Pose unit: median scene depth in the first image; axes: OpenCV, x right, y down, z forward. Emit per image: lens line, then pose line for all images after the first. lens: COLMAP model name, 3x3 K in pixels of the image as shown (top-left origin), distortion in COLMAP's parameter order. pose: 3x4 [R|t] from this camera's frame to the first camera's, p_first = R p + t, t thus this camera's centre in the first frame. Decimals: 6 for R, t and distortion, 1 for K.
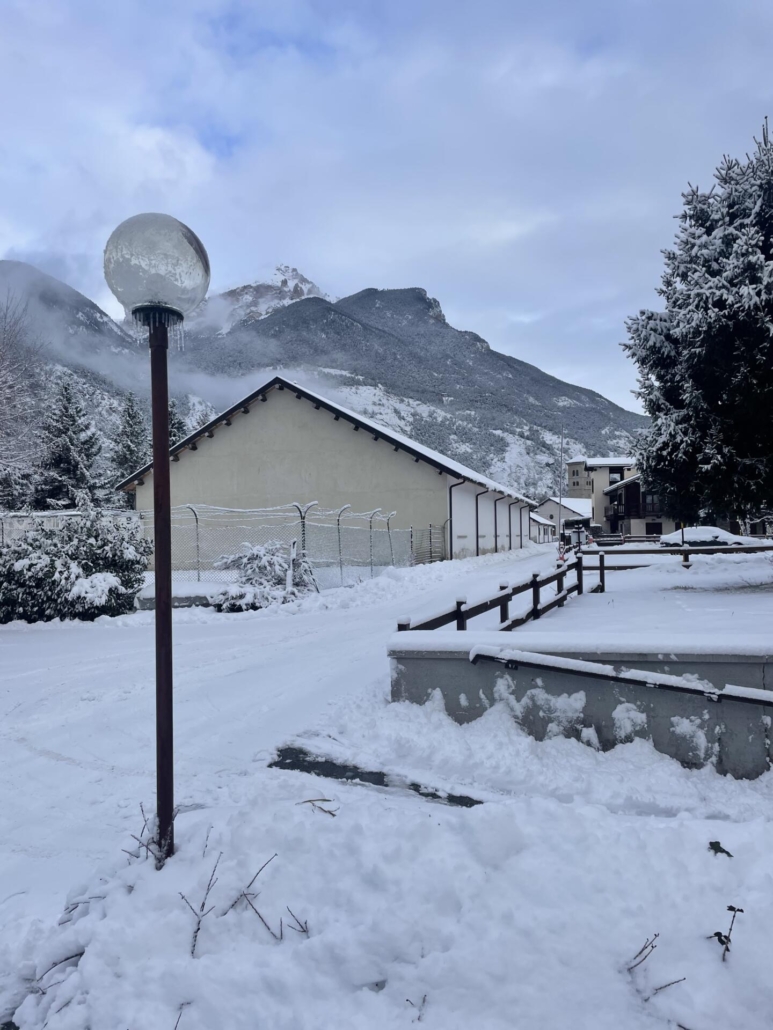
lens RADIAL K [[773.2, 0, 360.5], [0, 773.2, 492.8], [0, 0, 1]] dist [0.089423, -0.096628]
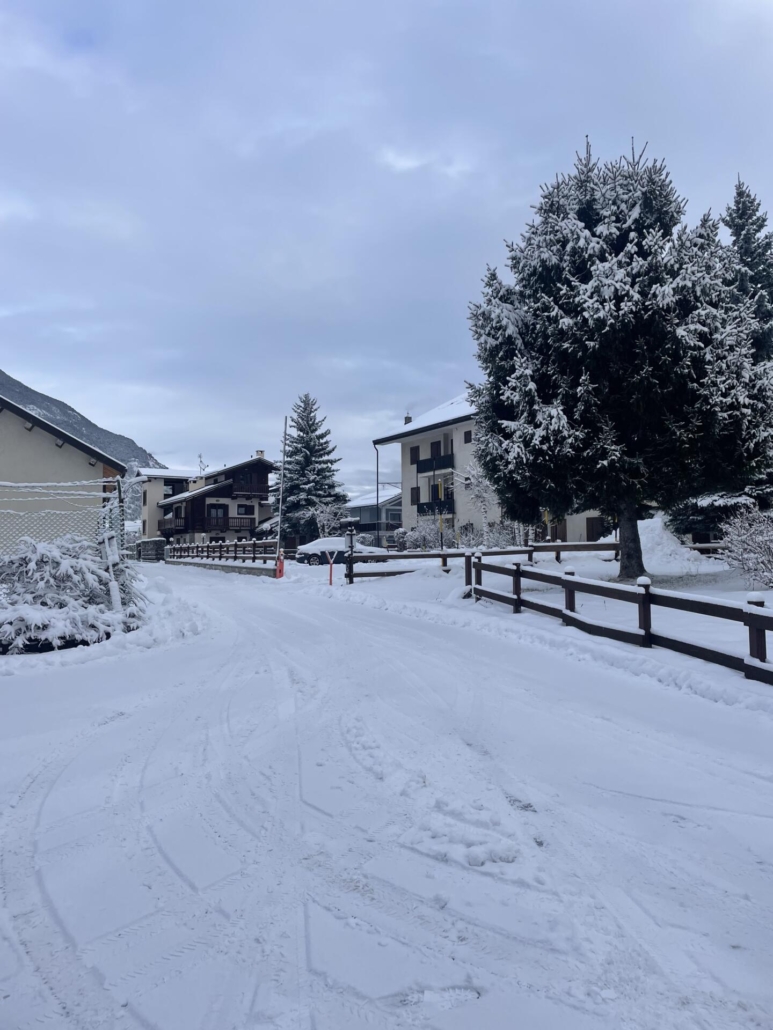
lens RADIAL K [[773.2, 0, 385.9], [0, 773.2, 514.9], [0, 0, 1]] dist [0.089423, -0.096628]
pose [[0.764134, 0.035119, 0.644101, -0.333285], [-0.036664, 0.999267, -0.010987, 0.044662], [-0.644015, -0.015219, 0.764862, 0.363015]]
